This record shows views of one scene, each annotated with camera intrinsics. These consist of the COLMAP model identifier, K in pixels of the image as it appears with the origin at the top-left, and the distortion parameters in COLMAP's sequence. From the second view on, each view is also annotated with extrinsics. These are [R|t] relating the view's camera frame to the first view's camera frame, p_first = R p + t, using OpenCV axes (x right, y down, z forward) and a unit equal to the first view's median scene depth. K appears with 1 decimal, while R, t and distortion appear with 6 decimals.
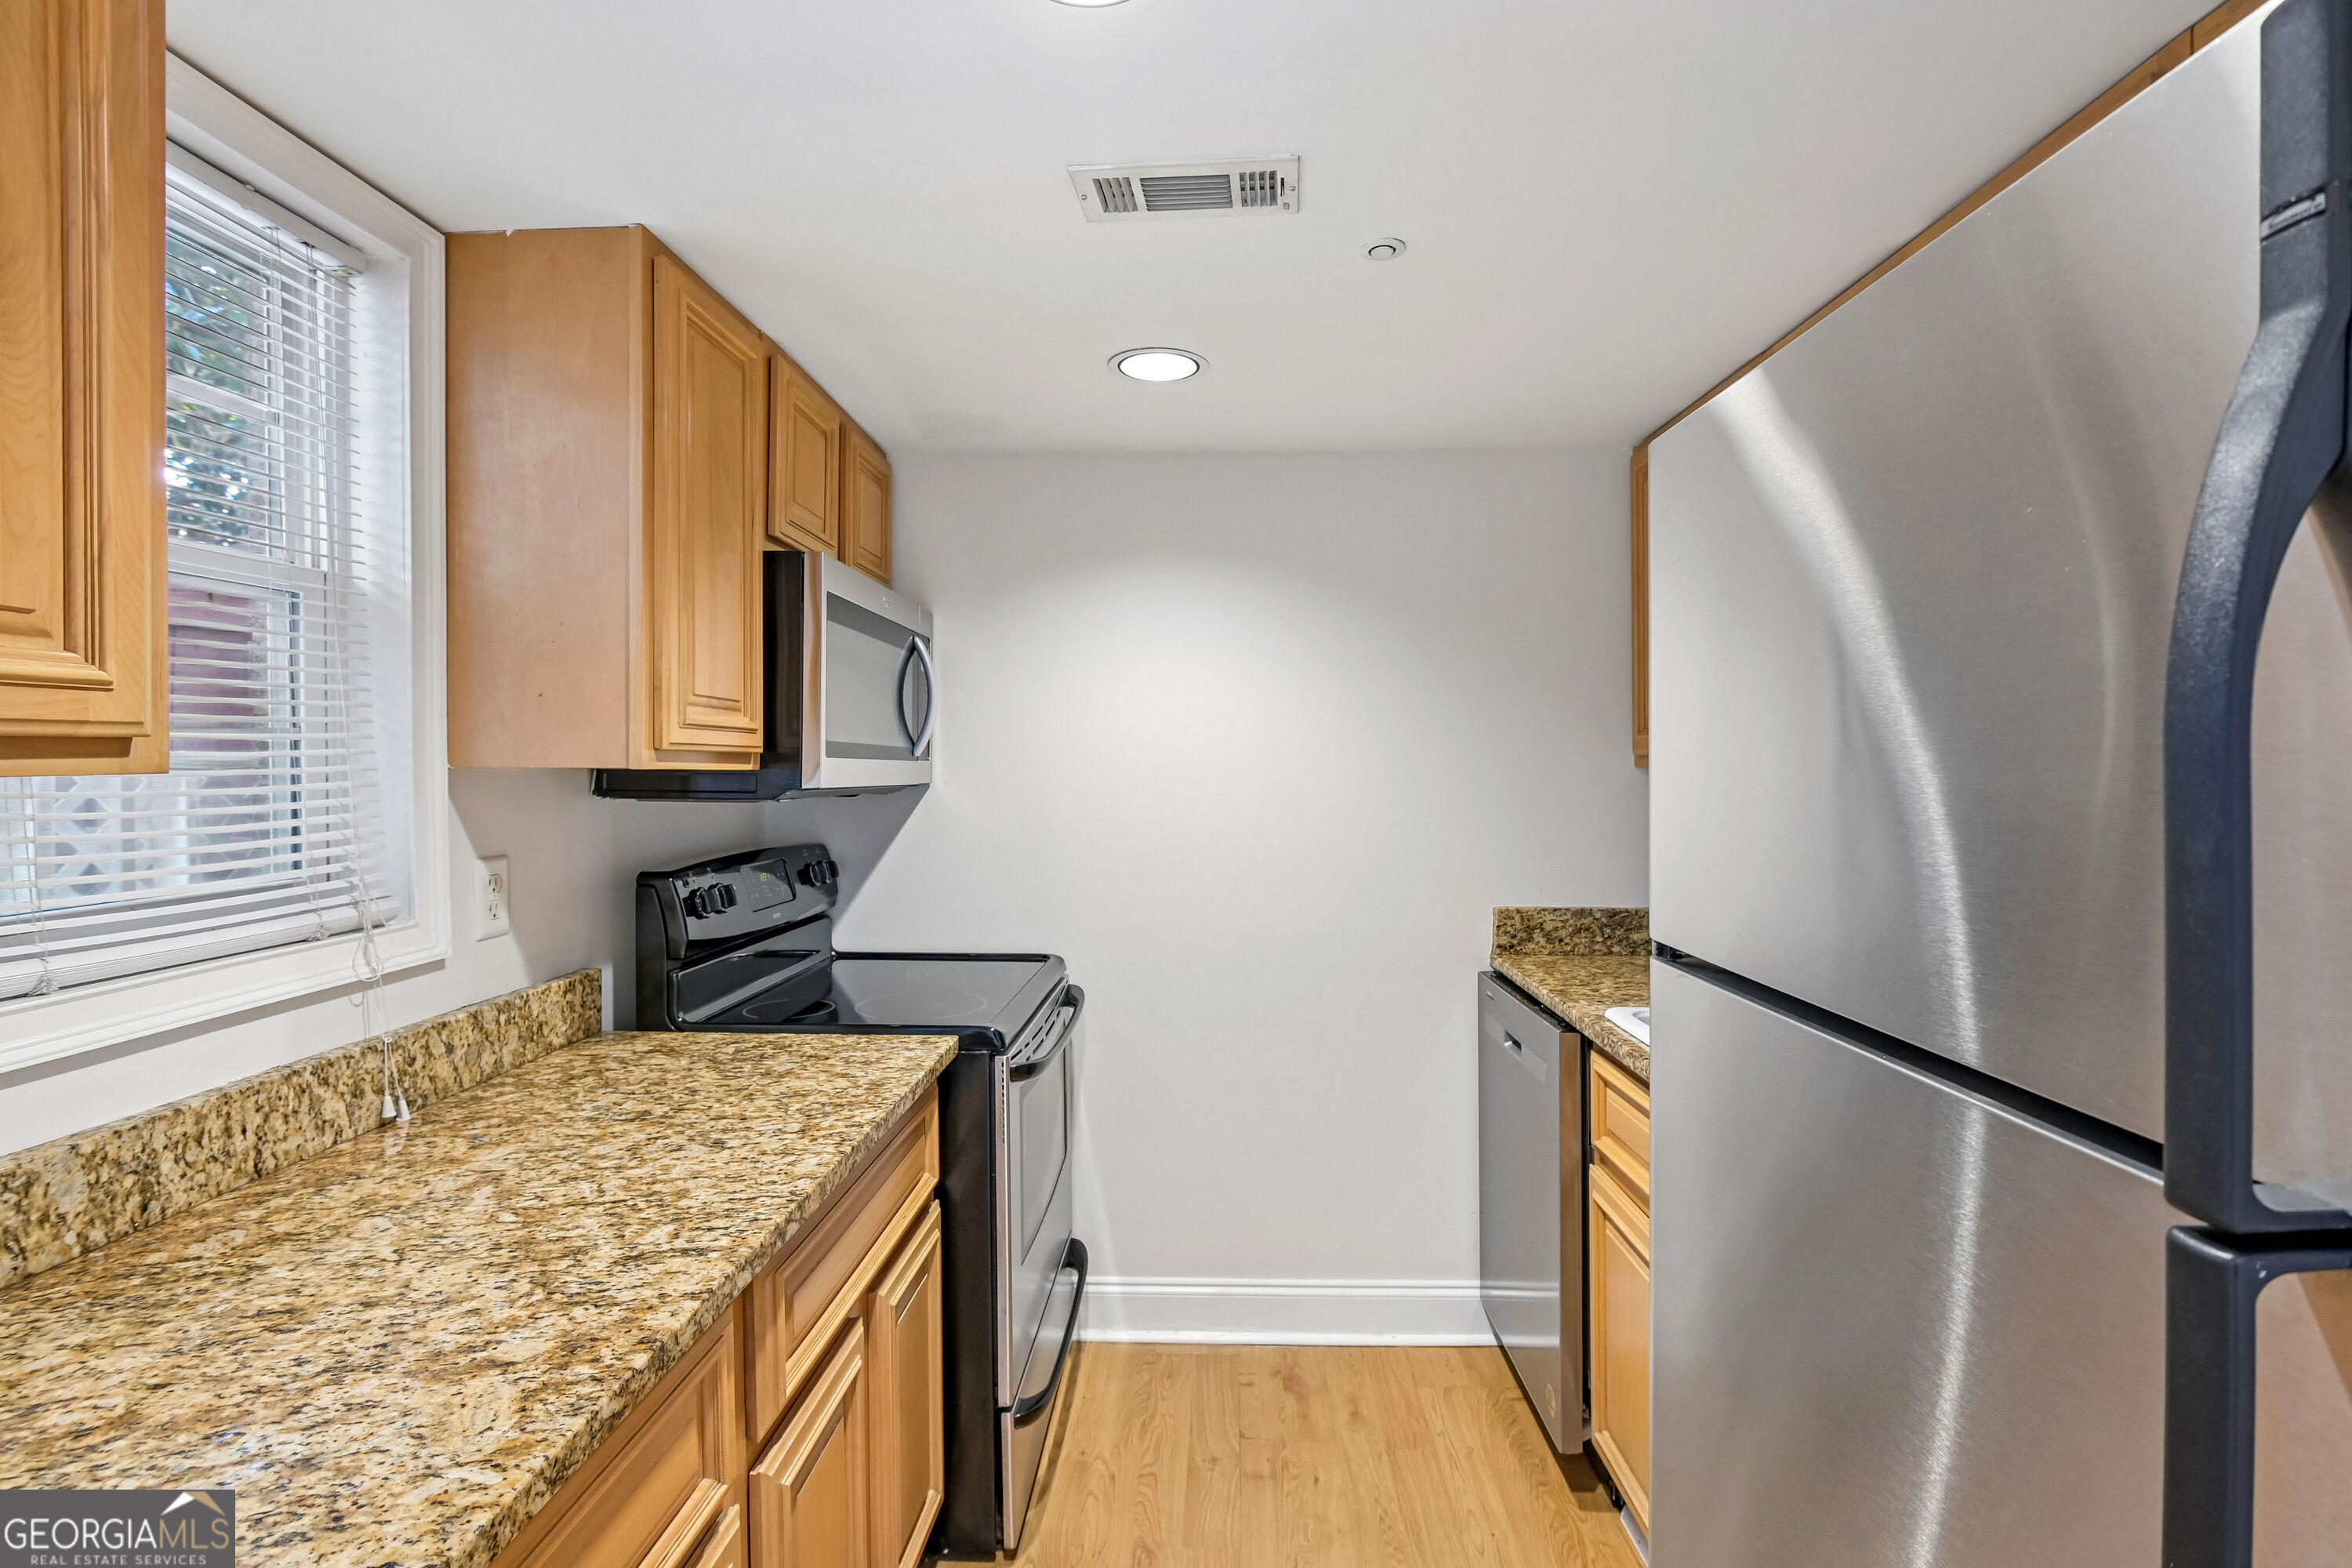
lens RADIAL K [[1098.6, 0, 1176.0], [0, 1098.6, 742.5], [0, 0, 1]] dist [0.002071, -0.007728]
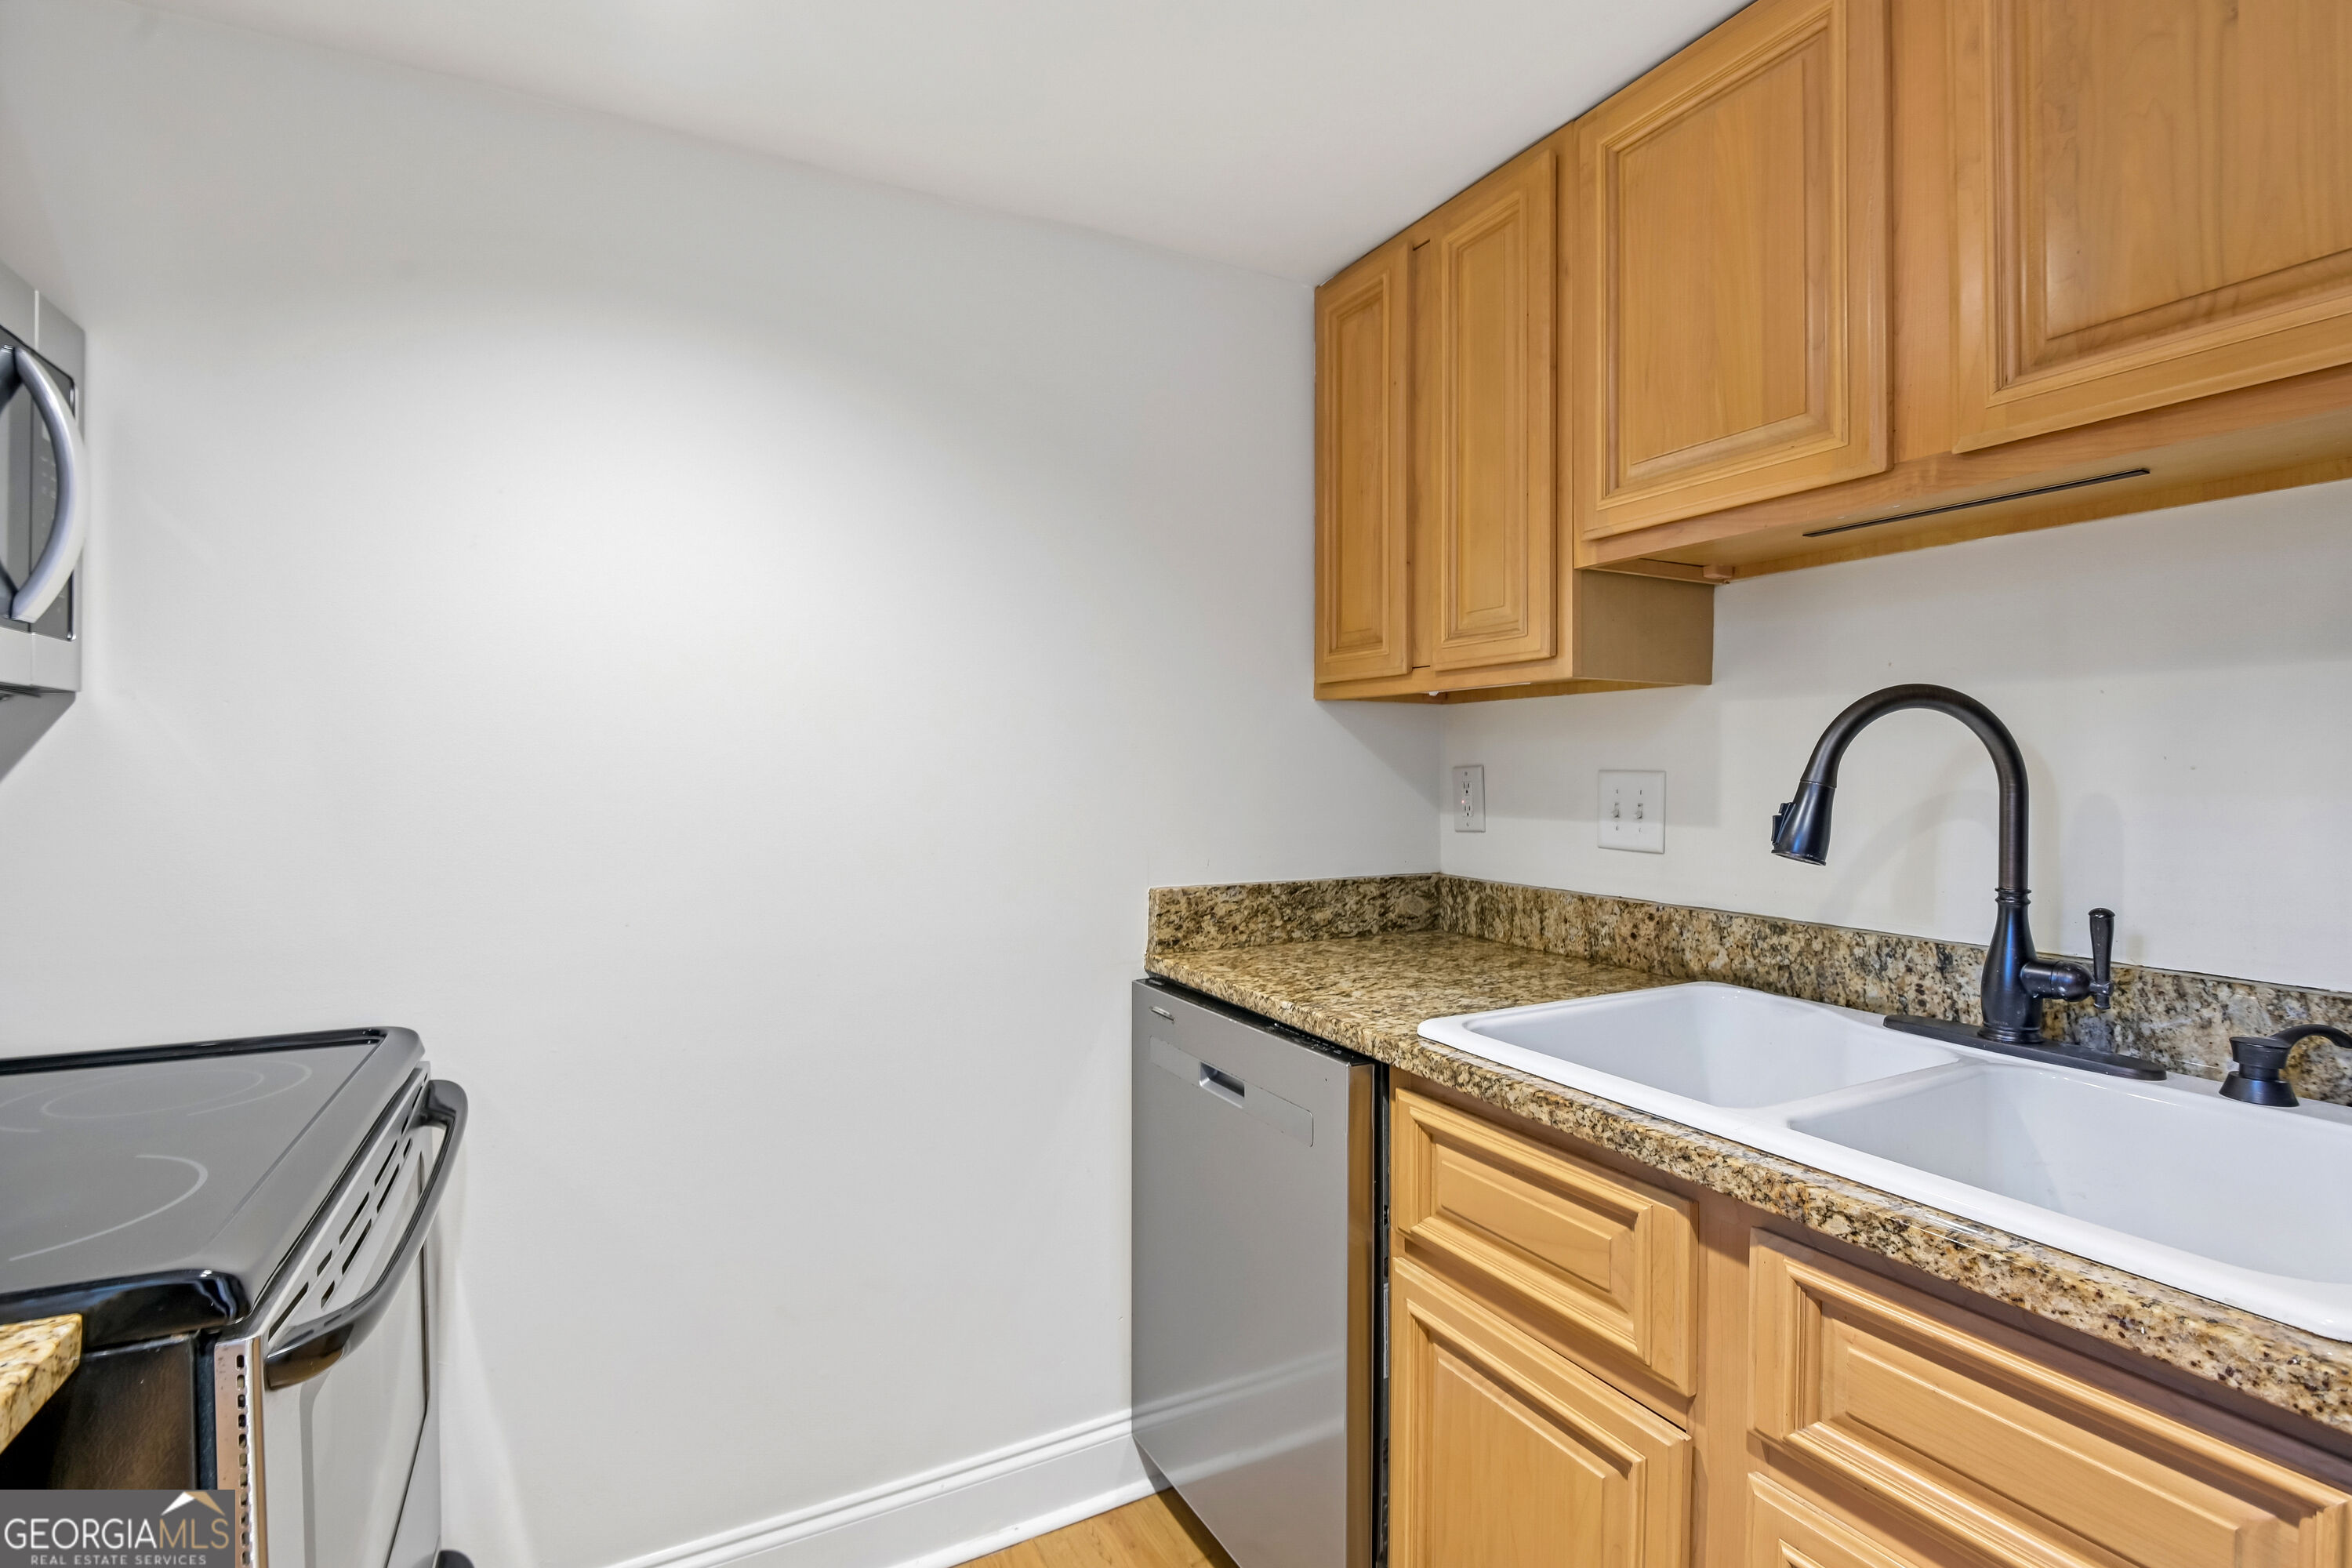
lens RADIAL K [[1114.5, 0, 1225.7], [0, 1114.5, 763.2], [0, 0, 1]] dist [0.001389, -0.009195]
pose [[0.860266, 0.001955, 0.509842, -0.055837], [-0.014078, 0.999702, 0.019921, 0.070484], [-0.509651, -0.024315, 0.860037, 0.471025]]
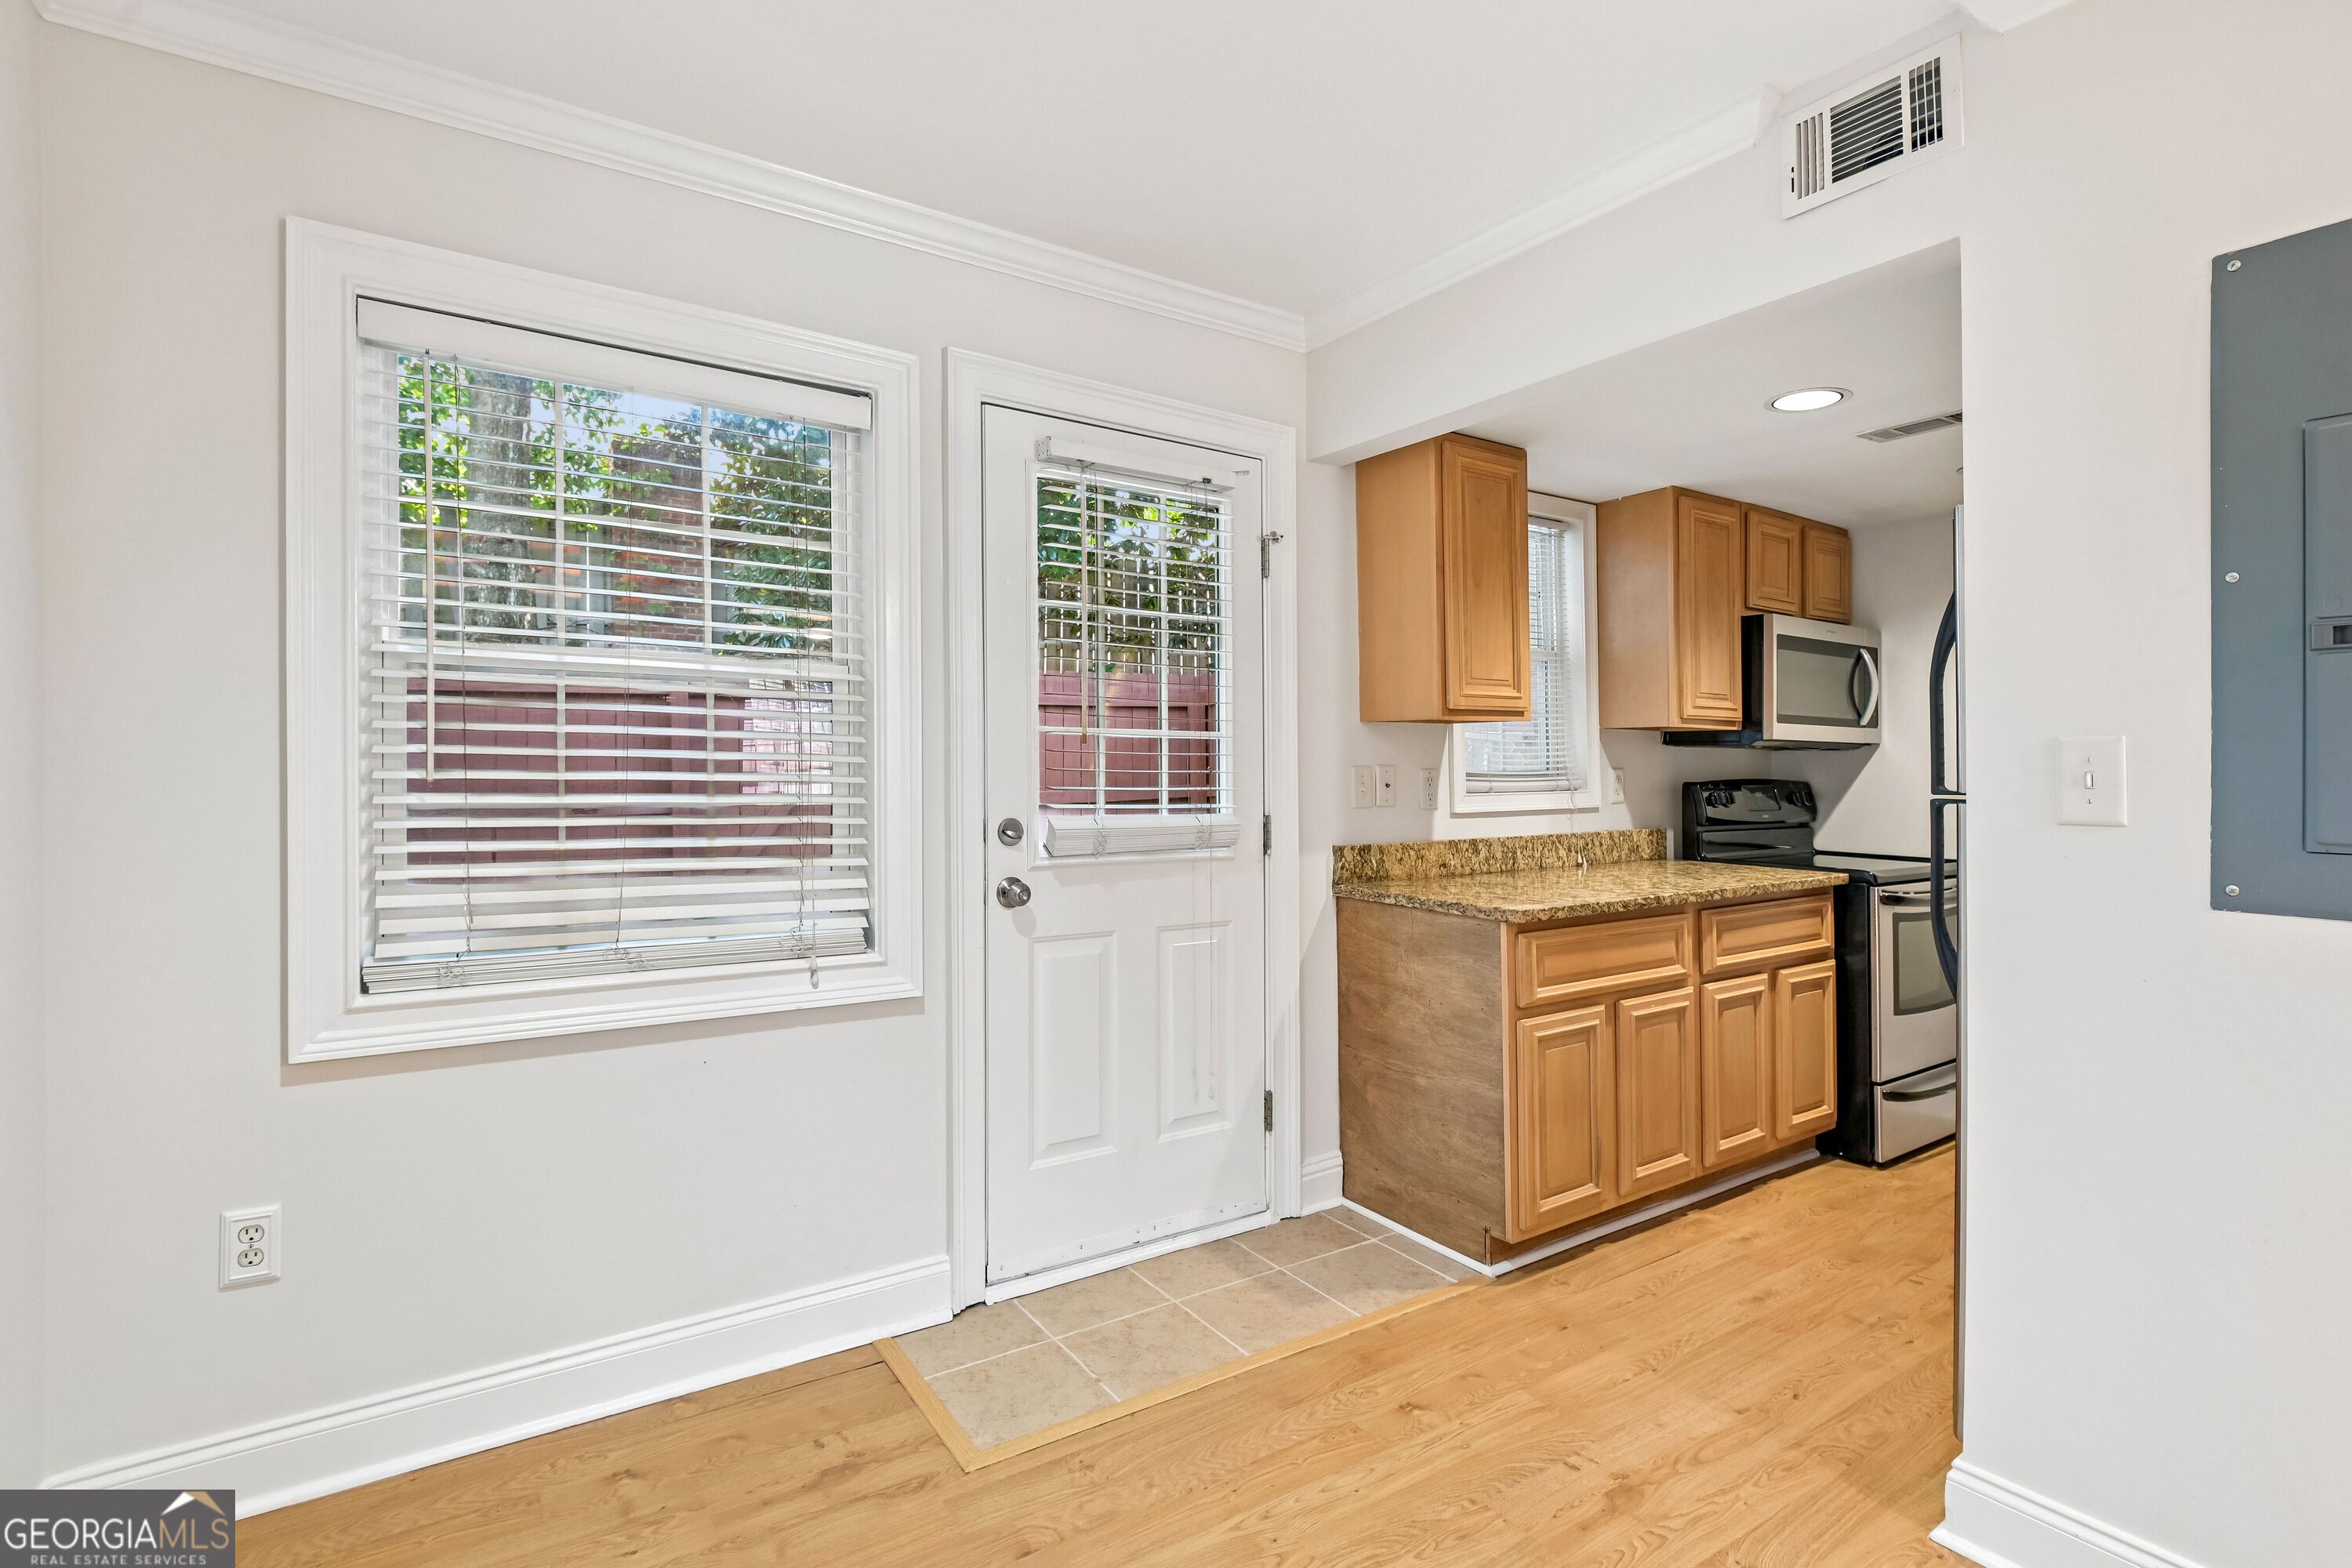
lens RADIAL K [[1114.5, 0, 1225.7], [0, 1114.5, 763.2], [0, 0, 1]] dist [0.001389, -0.009195]
pose [[0.611247, -0.000362, -0.791440, 0.606395], [0.014254, 0.999843, 0.010551, 0.049141], [0.791312, -0.017731, 0.611156, -0.899501]]
